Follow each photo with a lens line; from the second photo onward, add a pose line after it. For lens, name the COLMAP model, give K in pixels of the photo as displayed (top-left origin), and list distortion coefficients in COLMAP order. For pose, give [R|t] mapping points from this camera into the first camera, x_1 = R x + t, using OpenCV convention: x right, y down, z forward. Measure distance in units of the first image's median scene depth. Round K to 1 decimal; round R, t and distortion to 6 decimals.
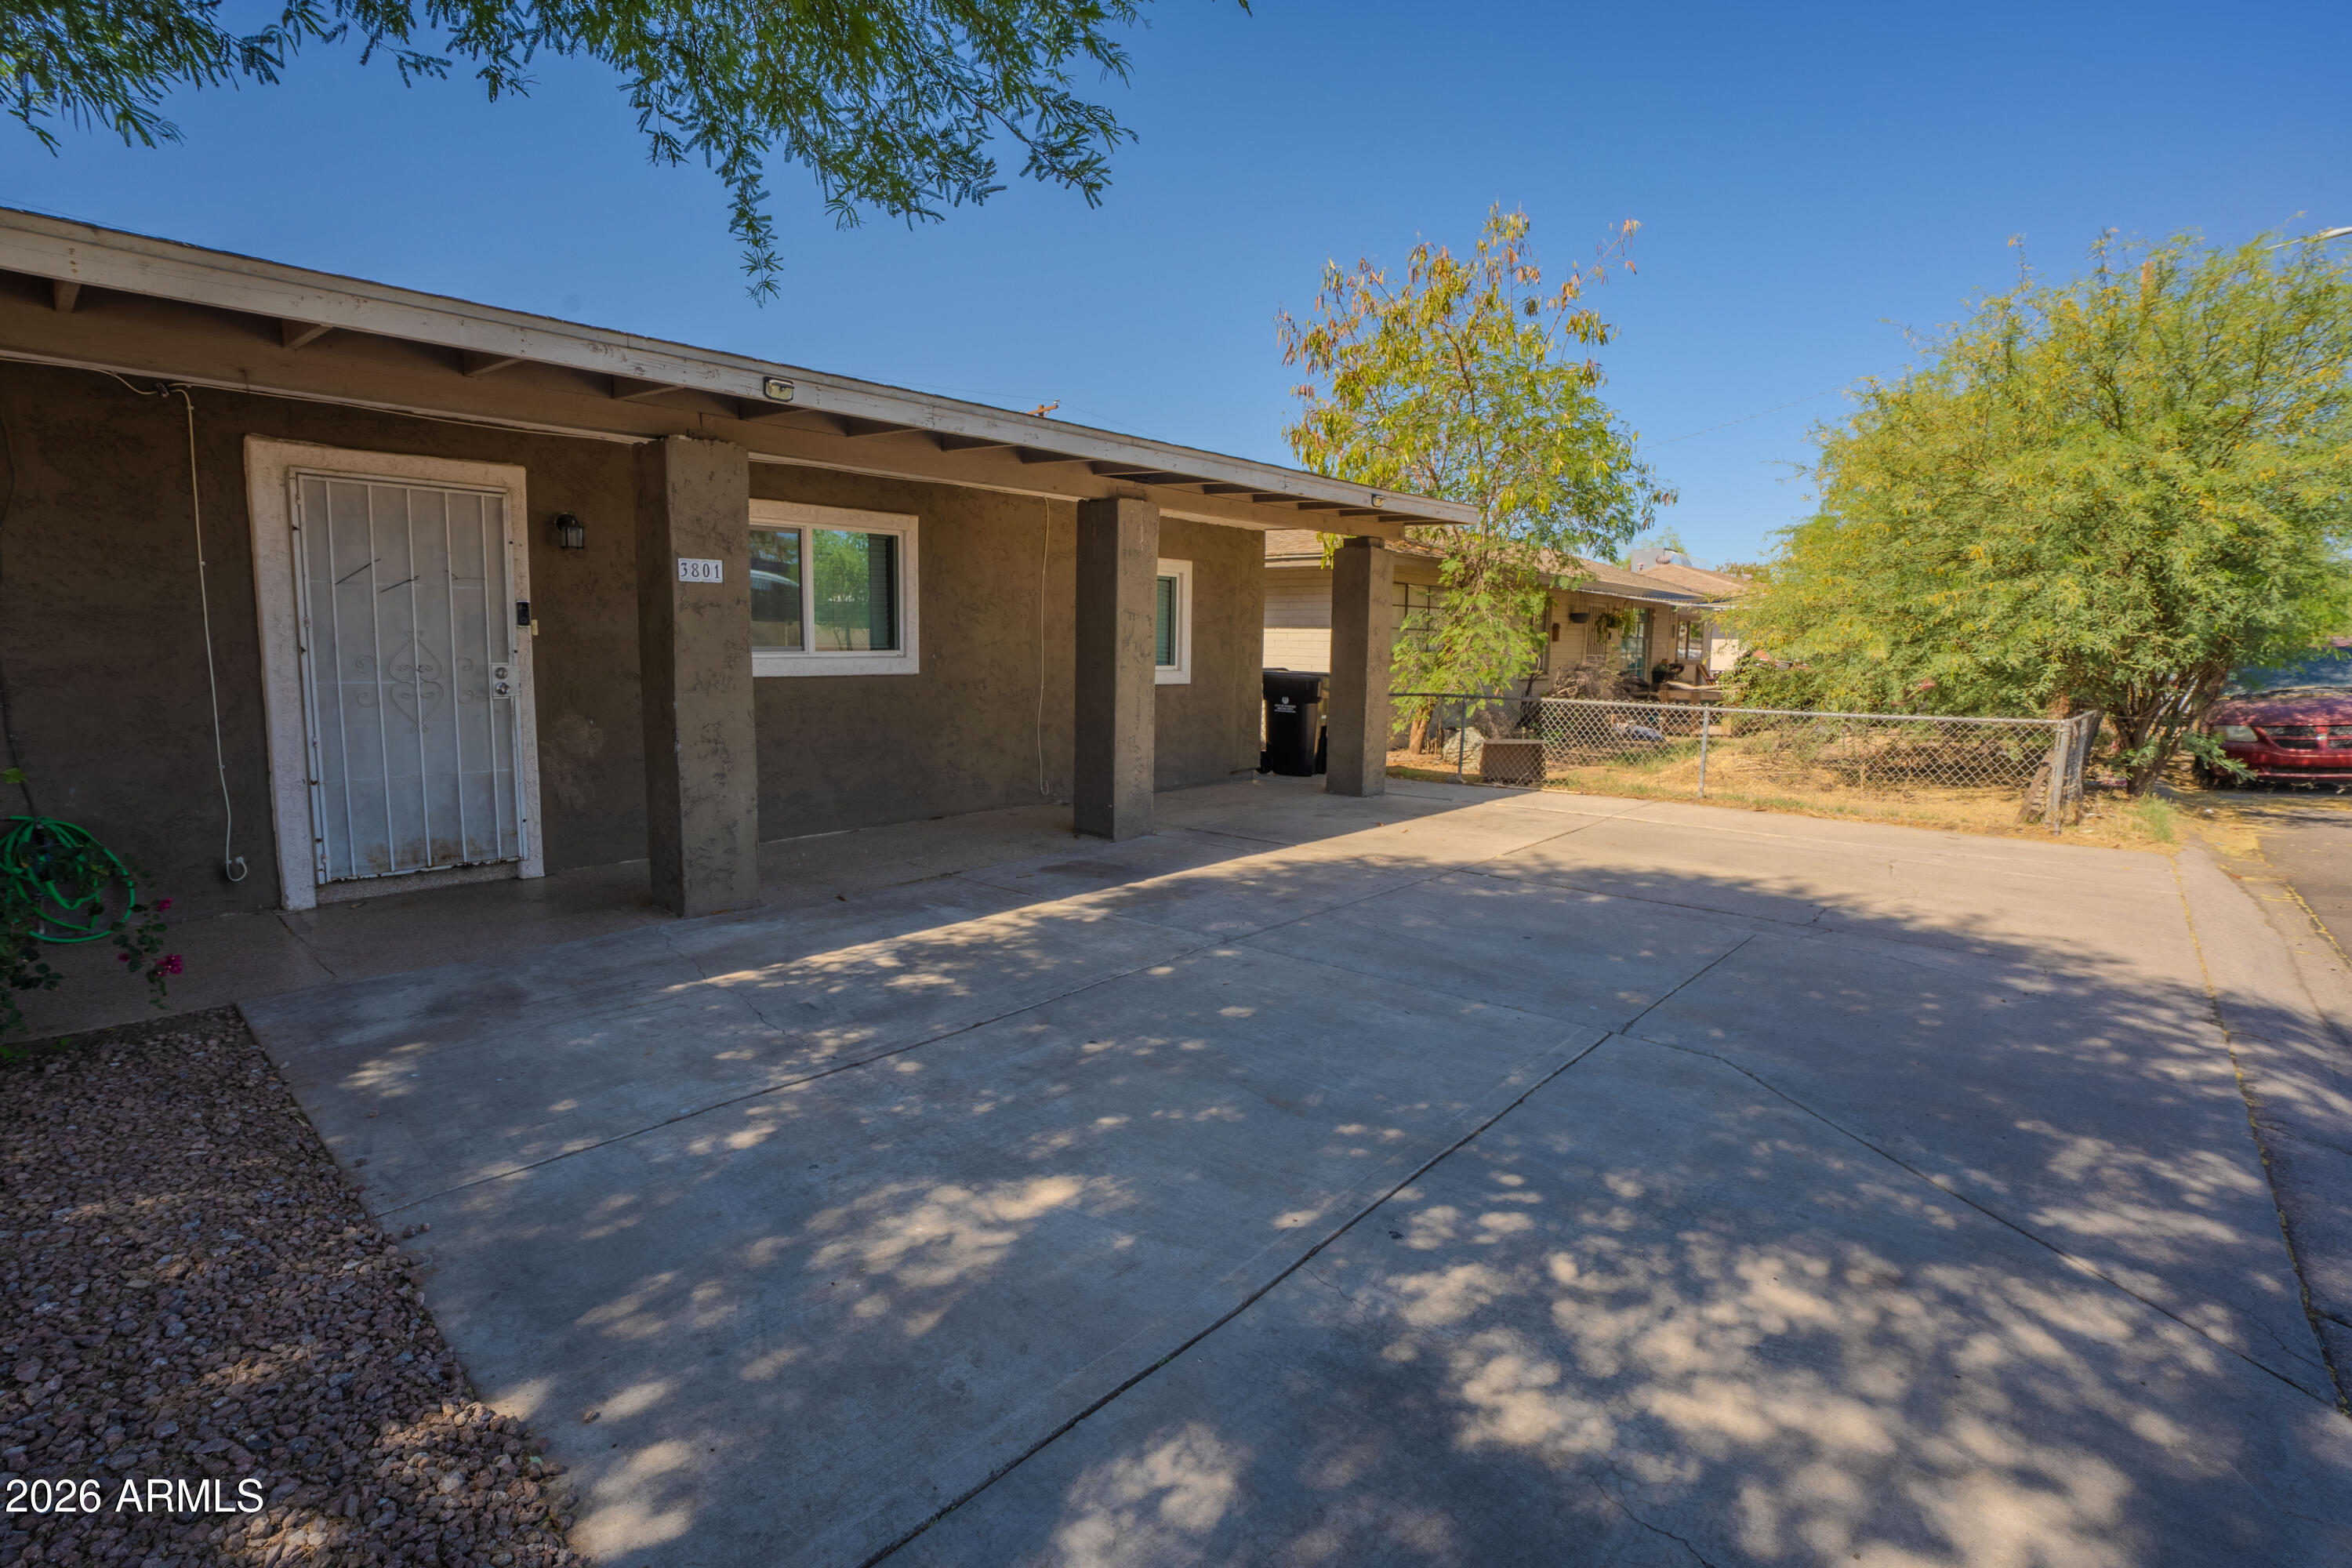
lens RADIAL K [[1095.1, 0, 1177.8], [0, 1095.1, 776.8], [0, 0, 1]] dist [-0.048574, 0.012646]
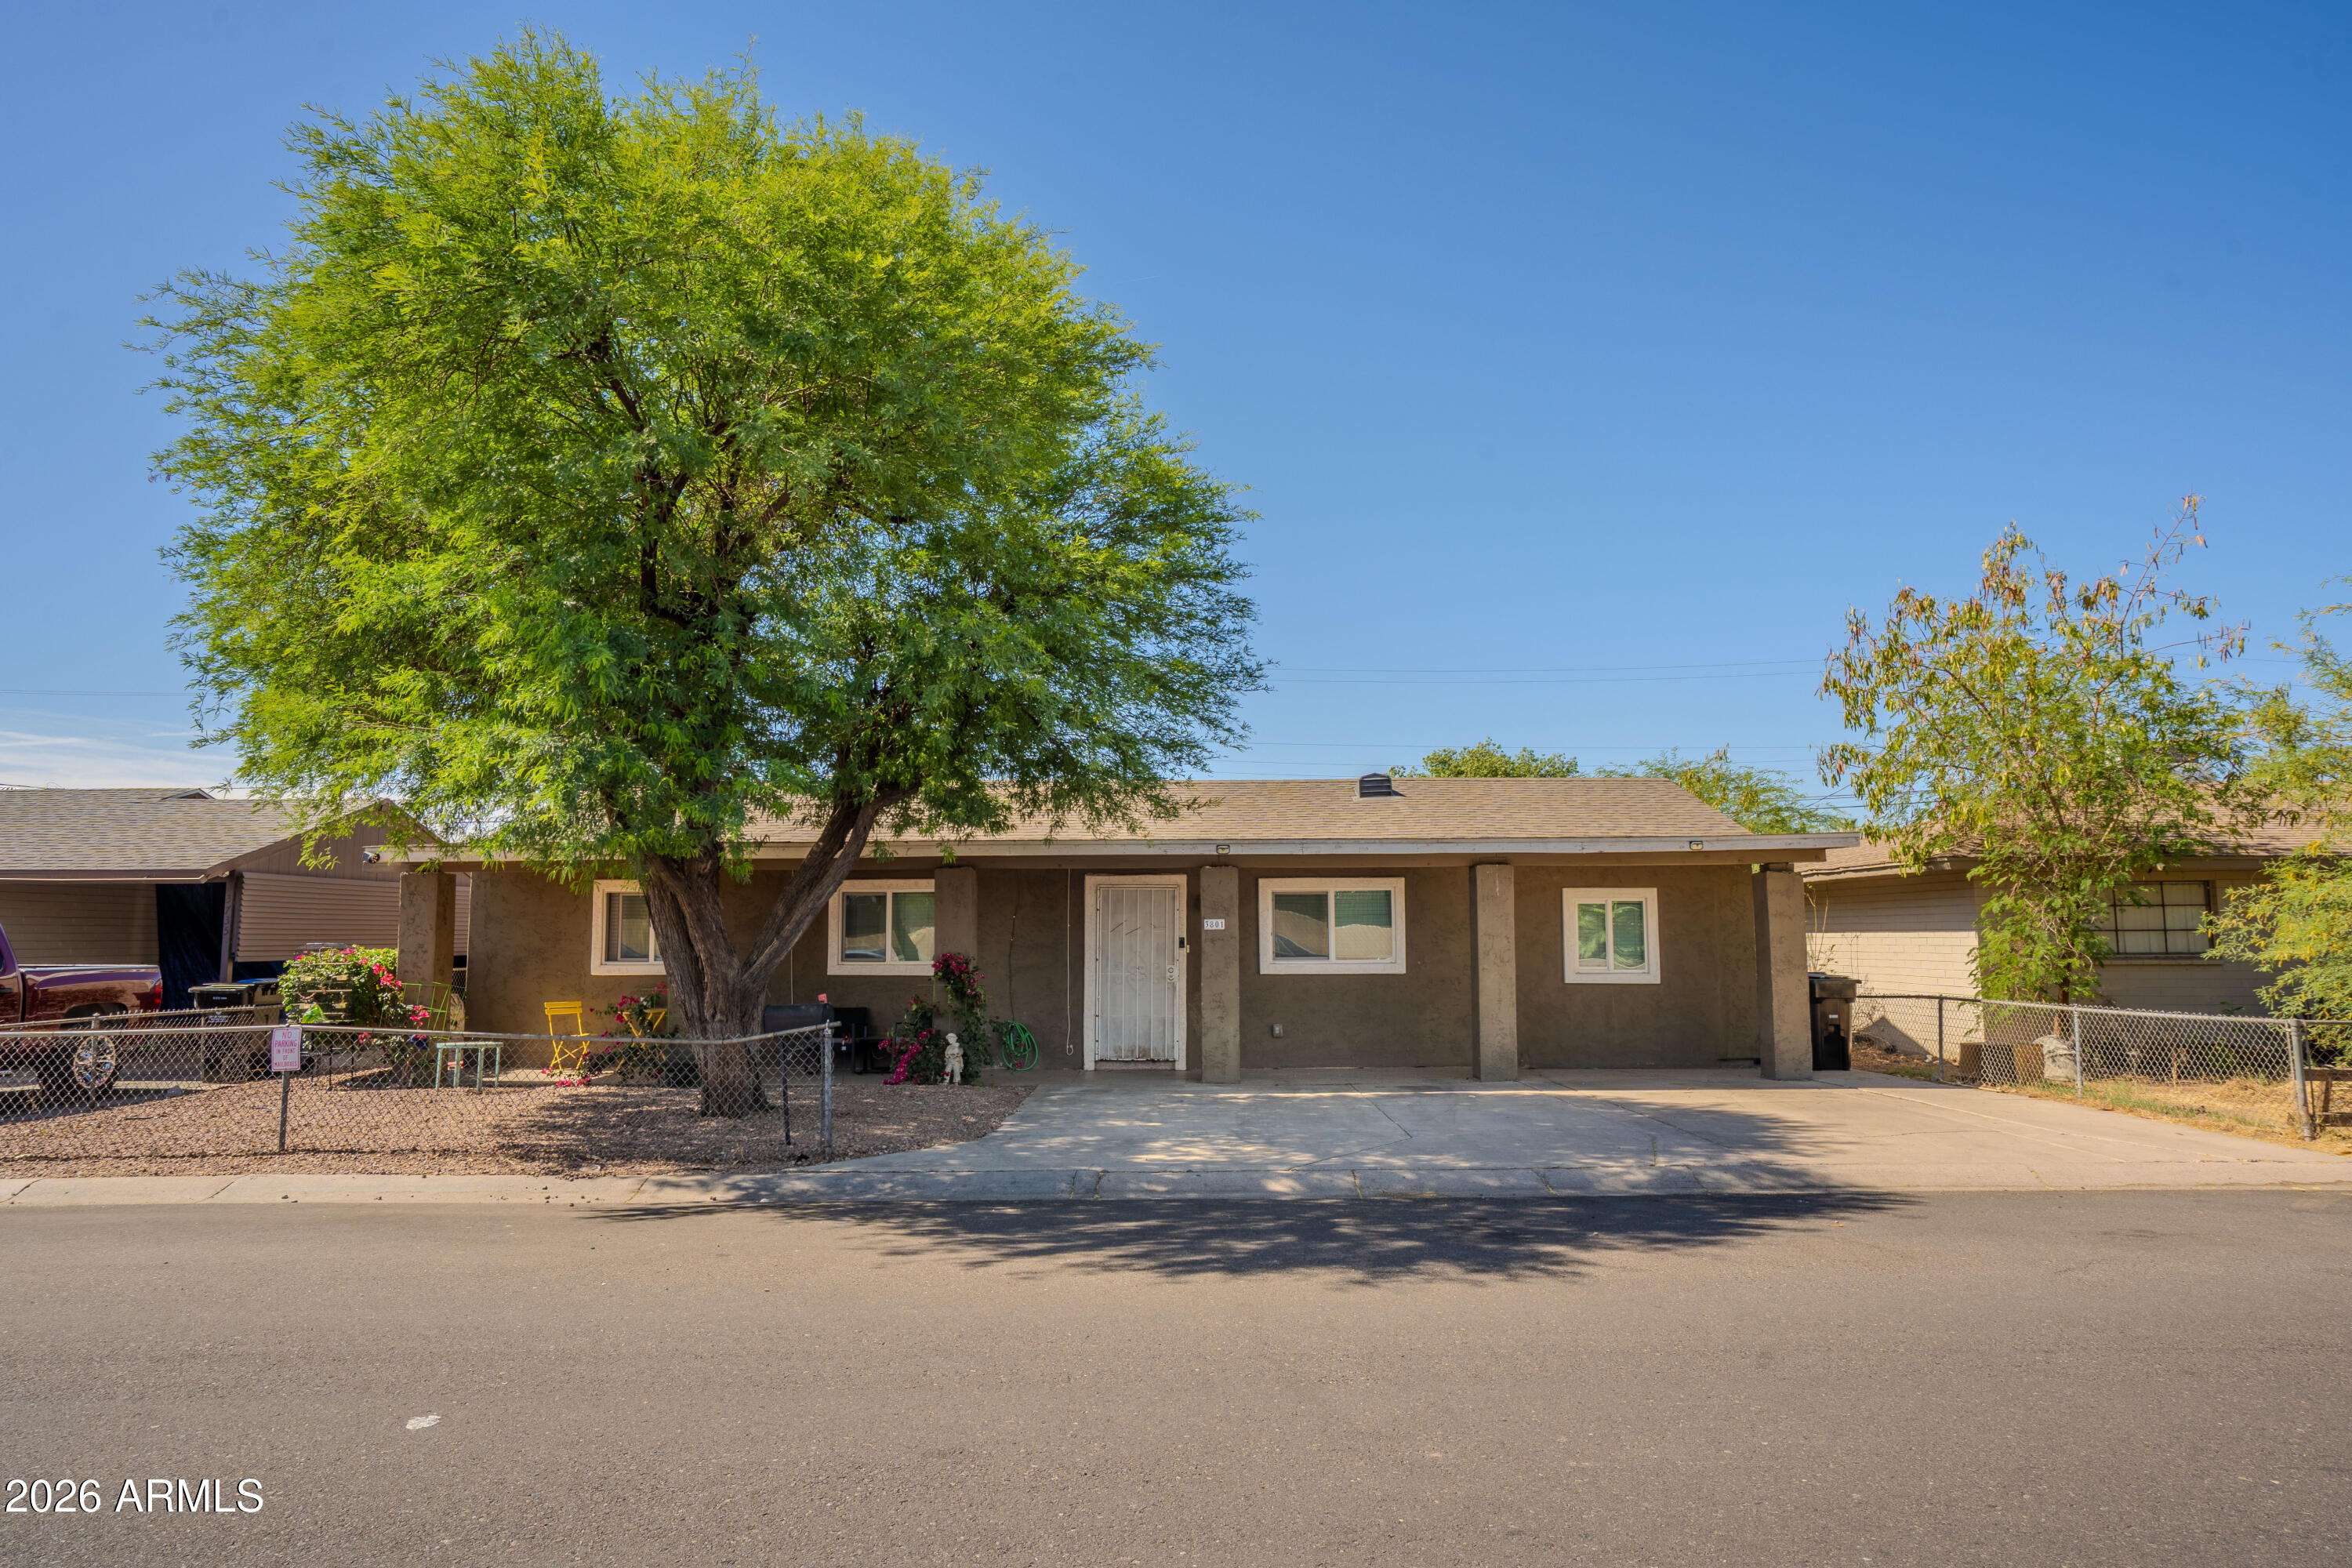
lens RADIAL K [[1414.6, 0, 1183.4], [0, 1414.6, 786.3], [0, 0, 1]] dist [-0.041569, -0.000597]
pose [[0.673191, -0.094221, -0.733441, 1.705994], [-0.079773, 0.976807, -0.198705, 0.118202], [0.735153, 0.192275, 0.650062, -1.015187]]
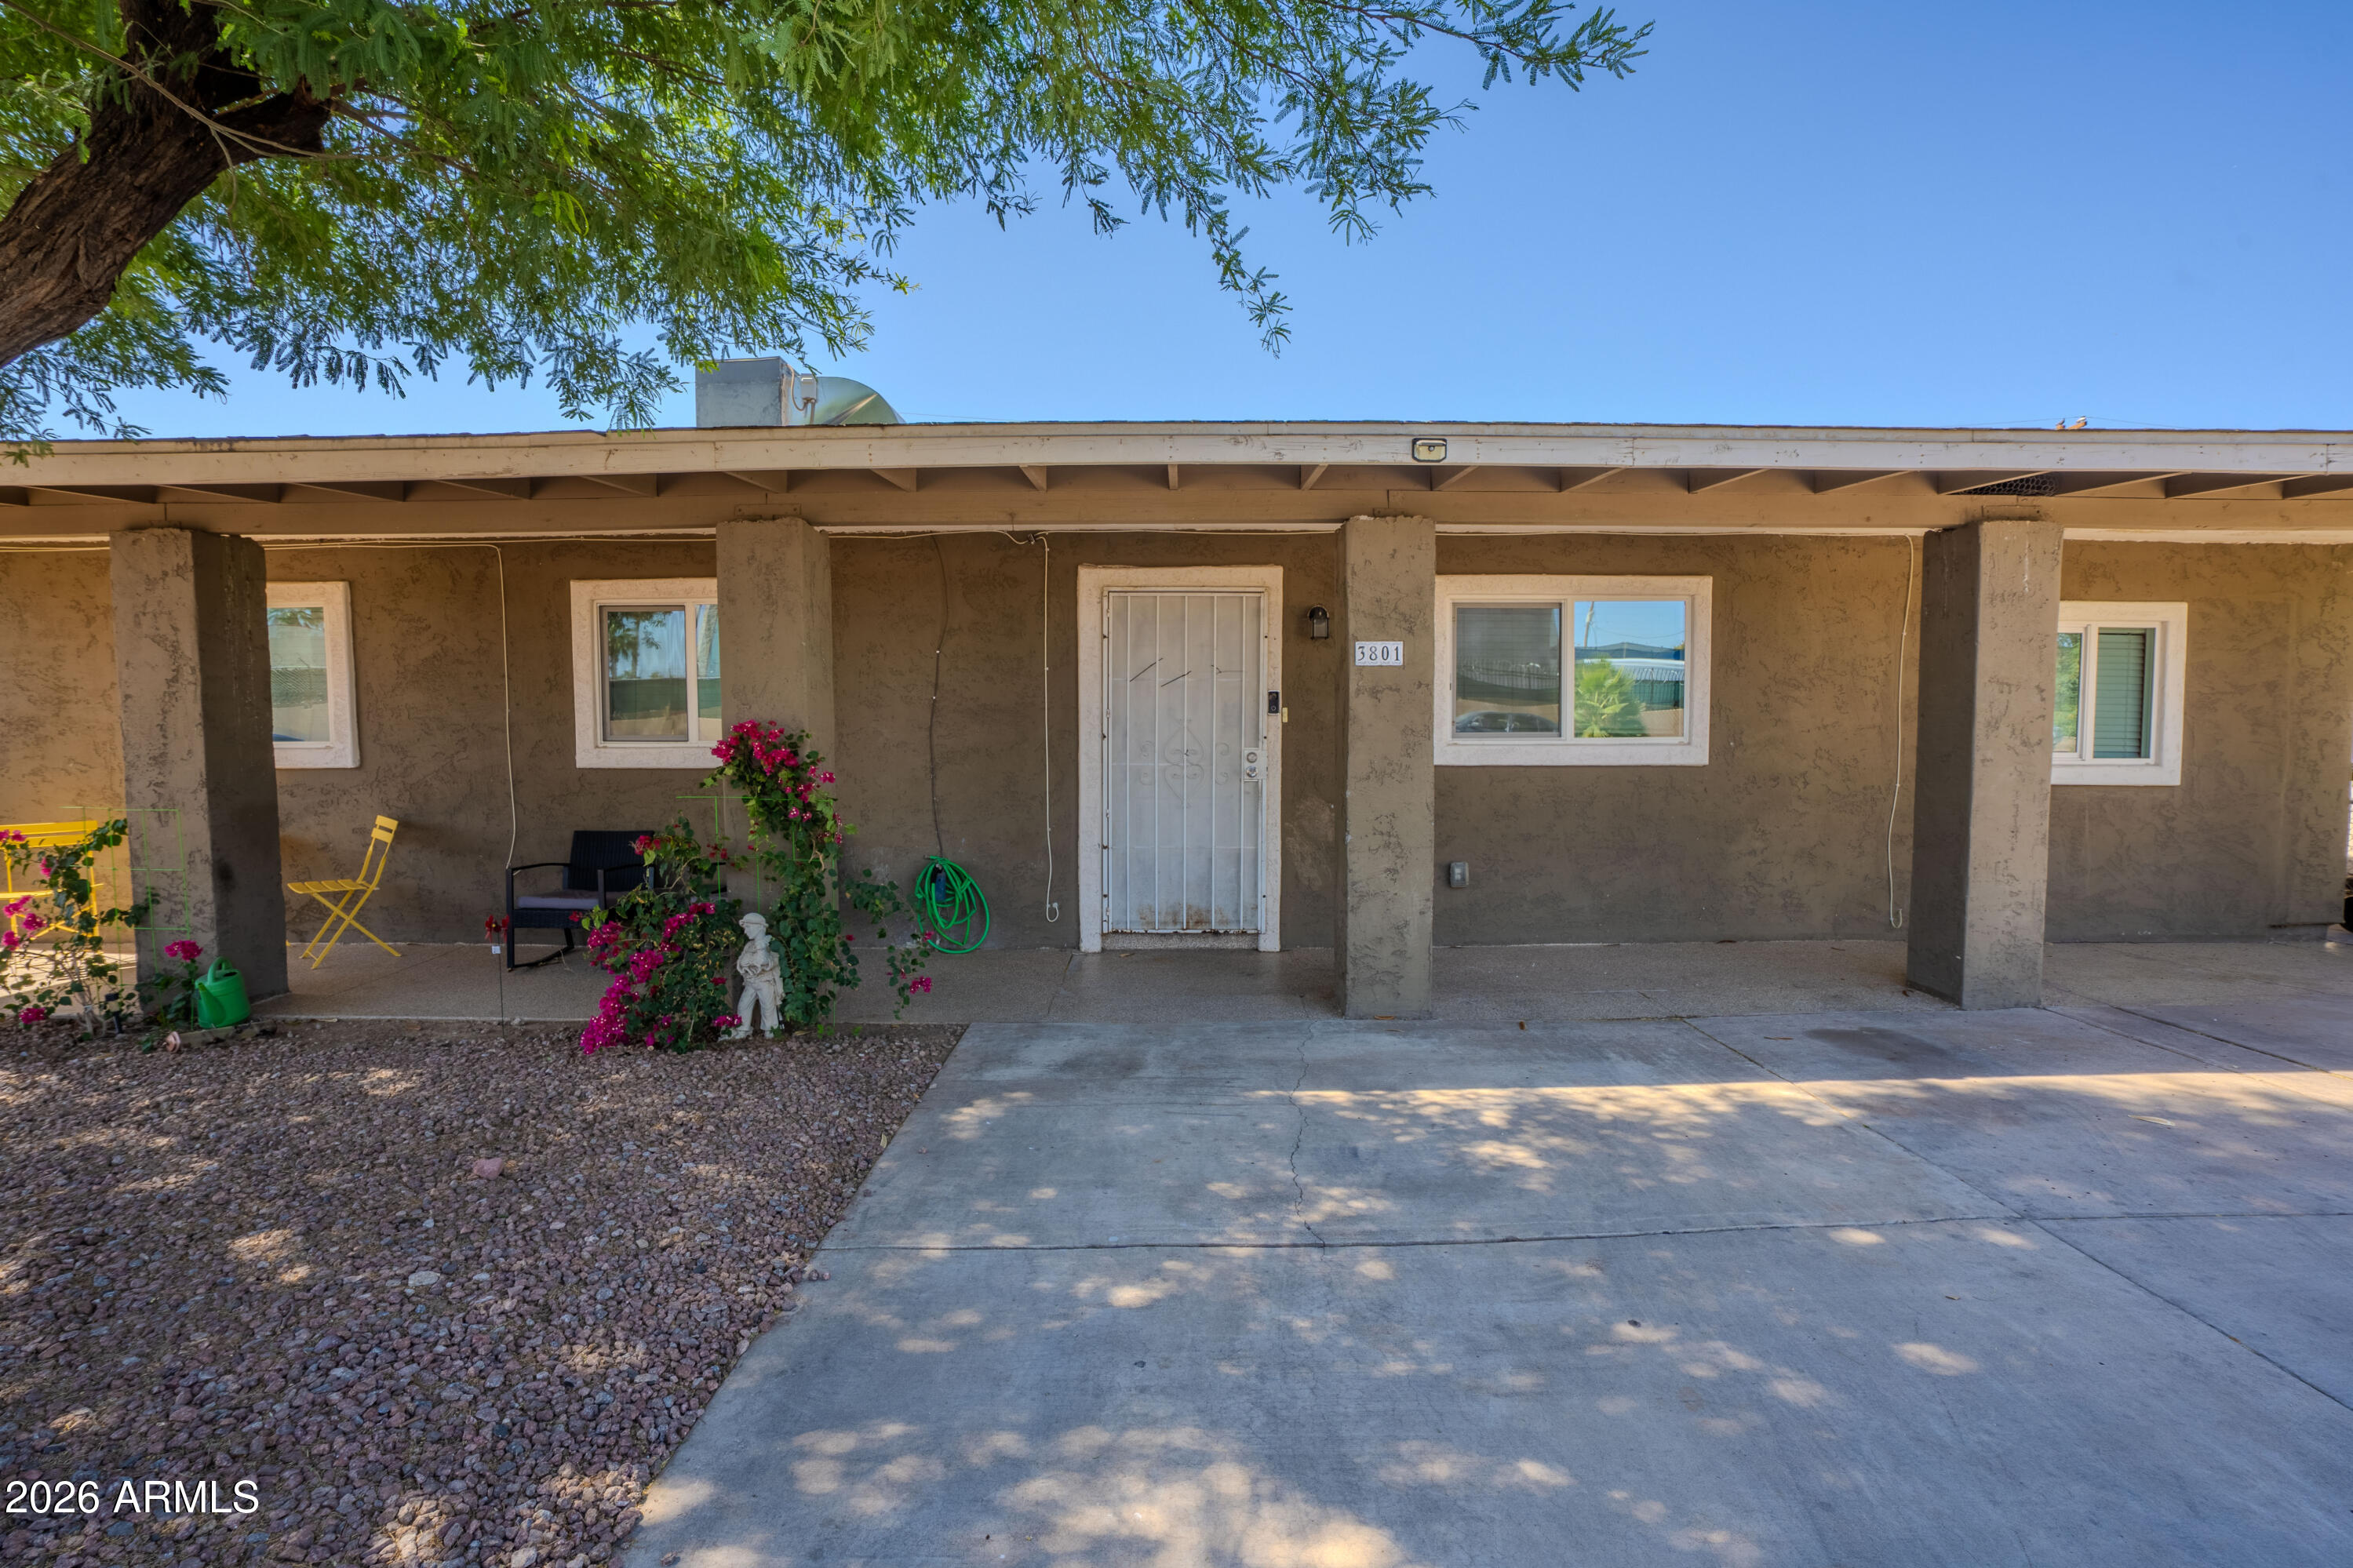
lens RADIAL K [[1095.4, 0, 1172.2], [0, 1095.4, 776.4], [0, 0, 1]] dist [-0.048574, 0.012646]
pose [[0.671698, 0.022174, -0.740493, 0.151324], [-0.080406, 0.995829, -0.043116, -0.027427], [0.736449, 0.088501, 0.670679, 0.233678]]
